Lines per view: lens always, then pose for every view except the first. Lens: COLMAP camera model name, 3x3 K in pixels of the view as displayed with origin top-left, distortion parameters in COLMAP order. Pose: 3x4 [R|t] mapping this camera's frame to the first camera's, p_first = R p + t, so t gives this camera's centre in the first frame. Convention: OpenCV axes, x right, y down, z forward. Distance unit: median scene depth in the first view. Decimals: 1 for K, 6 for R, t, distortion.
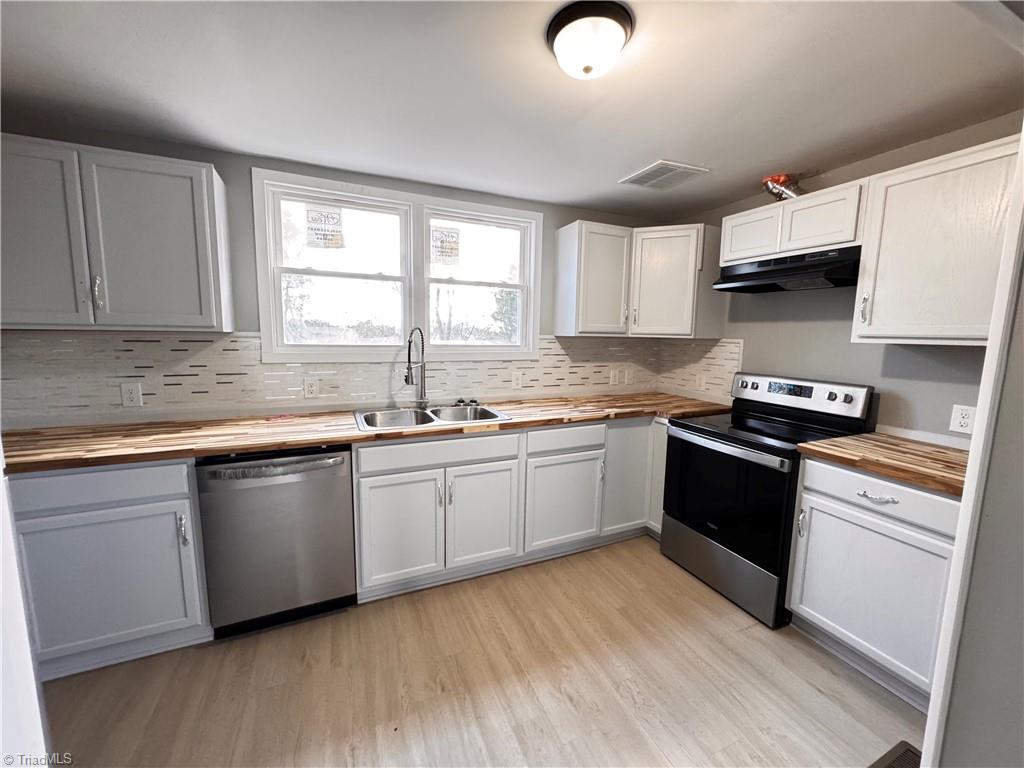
lens RADIAL K [[412.6, 0, 515.4], [0, 412.6, 382.2], [0, 0, 1]] dist [-0.002738, -0.000173]
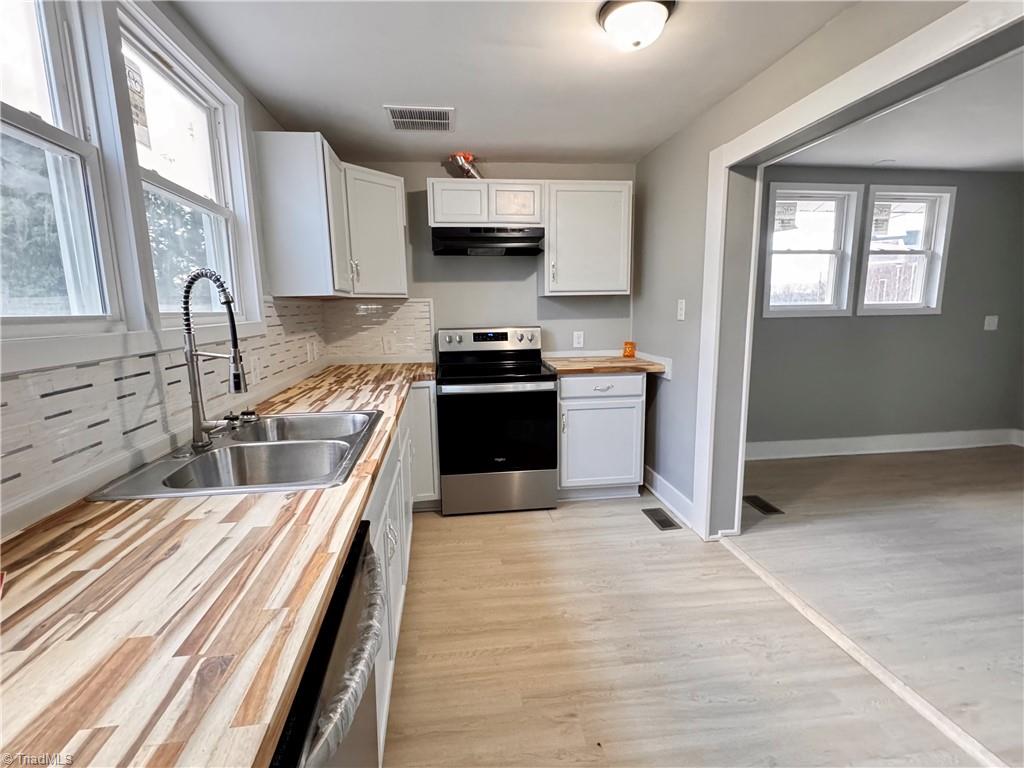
lens RADIAL K [[470.9, 0, 512.3], [0, 470.9, 381.2], [0, 0, 1]] dist [-0.001014, -0.000177]
pose [[0.277864, -0.172513, 0.945003, -0.714925], [0.139458, 0.980565, 0.138000, -0.039737], [-0.950444, 0.093443, 0.296522, 0.563638]]
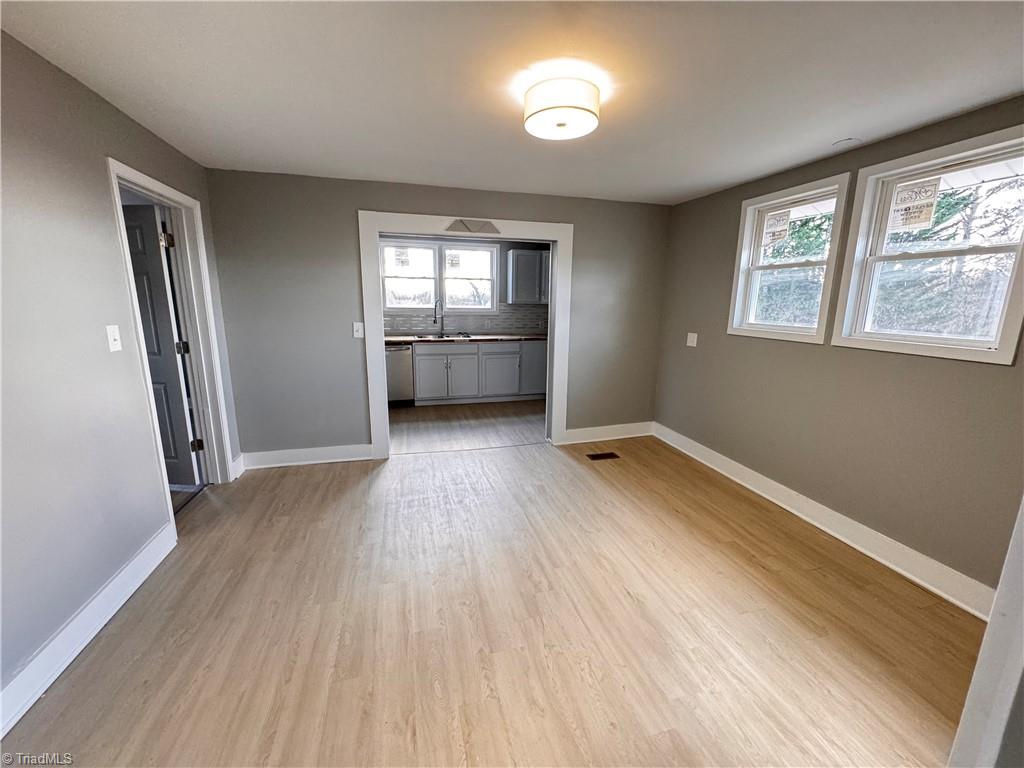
lens RADIAL K [[412.6, 0, 515.4], [0, 412.6, 382.2], [0, 0, 1]] dist [-0.002738, -0.000173]
pose [[0.989393, 0.025120, -0.143078, 0.597126], [-0.014541, 0.997114, 0.074511, 0.169811], [0.144537, -0.071640, 0.986903, -1.426918]]
